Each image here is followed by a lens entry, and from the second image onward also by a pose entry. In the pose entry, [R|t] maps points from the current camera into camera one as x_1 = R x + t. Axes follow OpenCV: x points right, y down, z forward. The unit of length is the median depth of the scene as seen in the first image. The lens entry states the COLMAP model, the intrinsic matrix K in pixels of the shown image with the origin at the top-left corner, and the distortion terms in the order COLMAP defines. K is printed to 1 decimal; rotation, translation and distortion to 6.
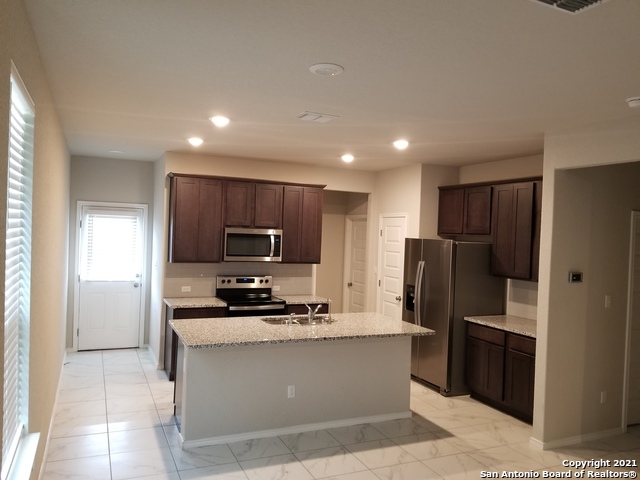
lens RADIAL K [[504.9, 0, 316.1], [0, 504.9, 240.1], [0, 0, 1]] dist [0.044983, -0.075369]
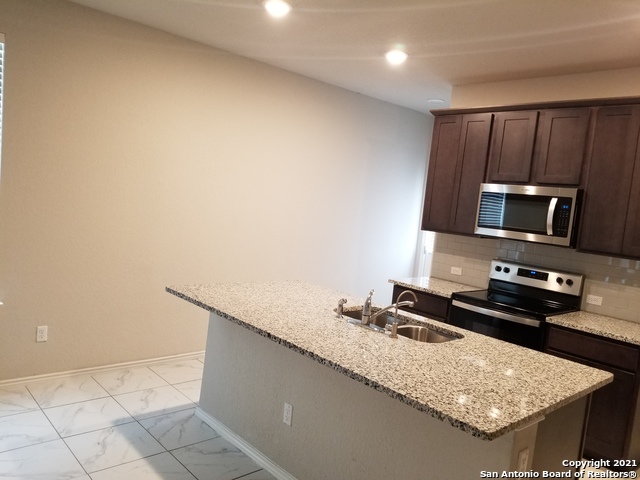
lens RADIAL K [[504.9, 0, 322.3], [0, 504.9, 241.1], [0, 0, 1]] dist [0.044983, -0.075369]
pose [[0.314457, 0.078348, -0.946033, 0.366905], [-0.102251, 0.993585, 0.048299, 0.037070], [0.943749, 0.081545, 0.320451, 0.564641]]
